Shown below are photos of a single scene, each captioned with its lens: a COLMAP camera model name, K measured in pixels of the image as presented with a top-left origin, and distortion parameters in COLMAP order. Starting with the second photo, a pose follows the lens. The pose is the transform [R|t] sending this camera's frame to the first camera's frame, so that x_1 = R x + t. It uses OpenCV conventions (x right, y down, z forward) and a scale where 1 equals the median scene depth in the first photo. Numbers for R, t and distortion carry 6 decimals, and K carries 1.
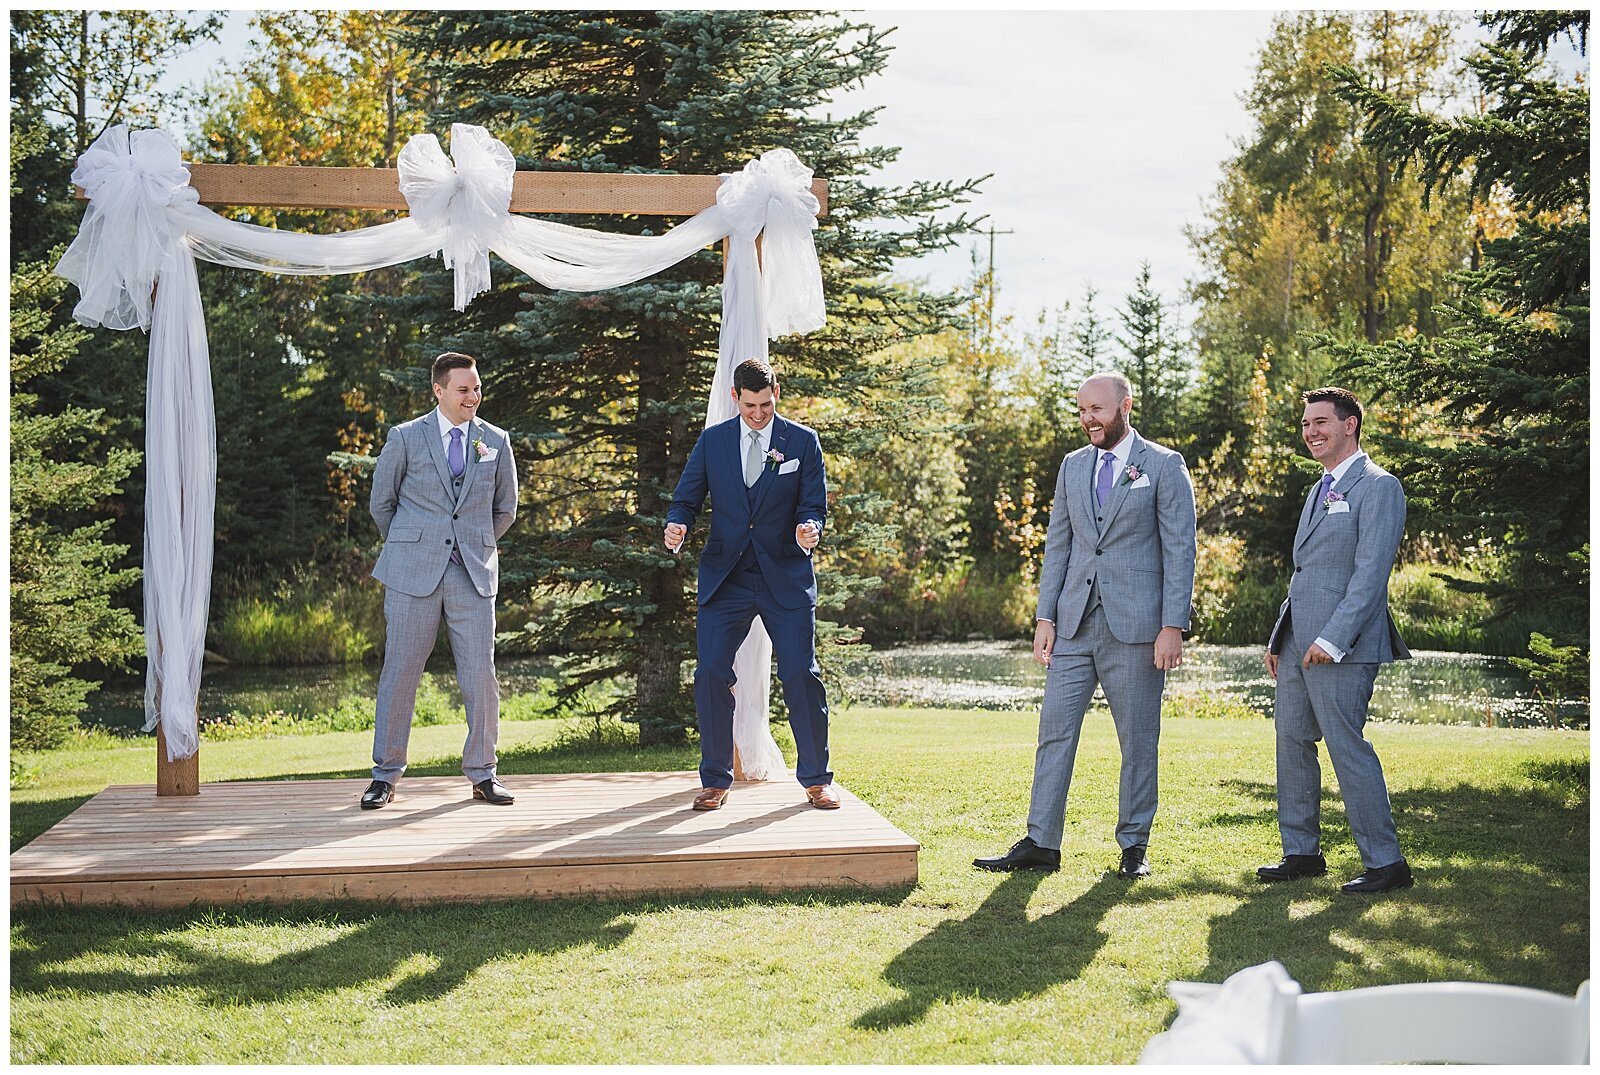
lens RADIAL K [[2307.6, 0, 804.1], [0, 2307.6, 527.1], [0, 0, 1]] dist [0.124326, 0.000000]
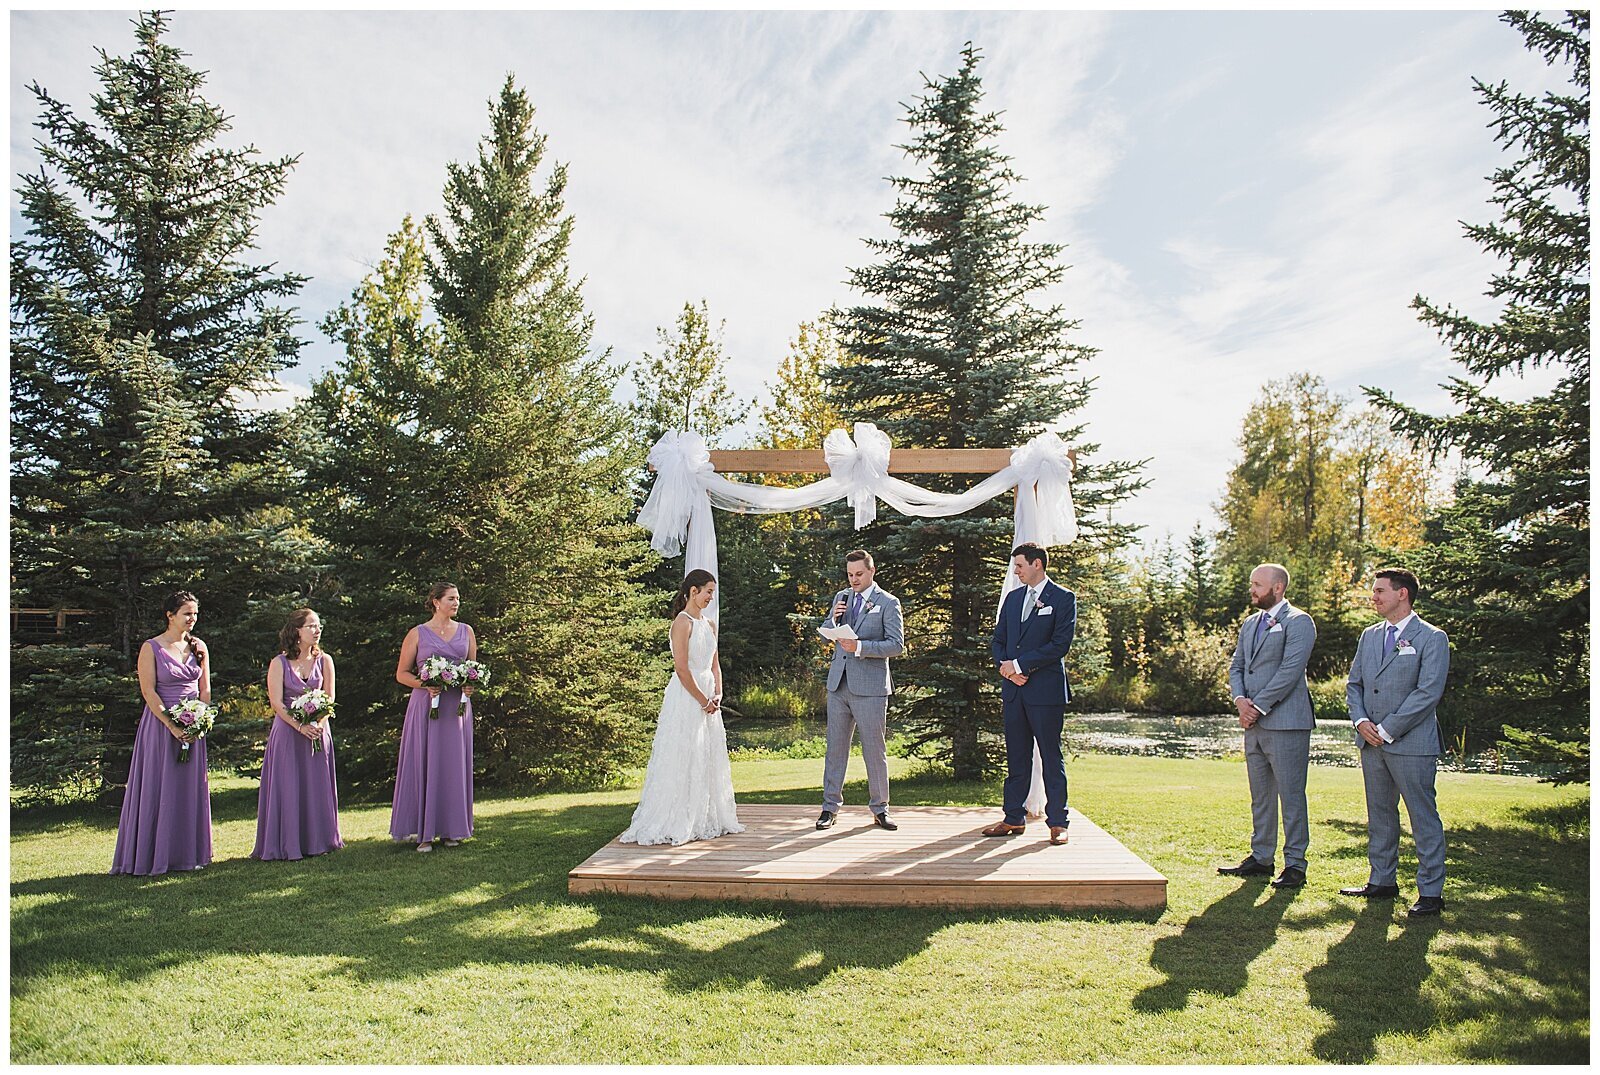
lens RADIAL K [[1095.8, 0, 795.9], [0, 1095.8, 532.8], [0, 0, 1]] dist [-0.049963, -0.002430]
pose [[0.980294, -0.010174, -0.197284, -0.023758], [-0.010990, 0.994317, -0.105887, -0.003536], [0.197240, 0.105968, 0.974611, 0.140246]]
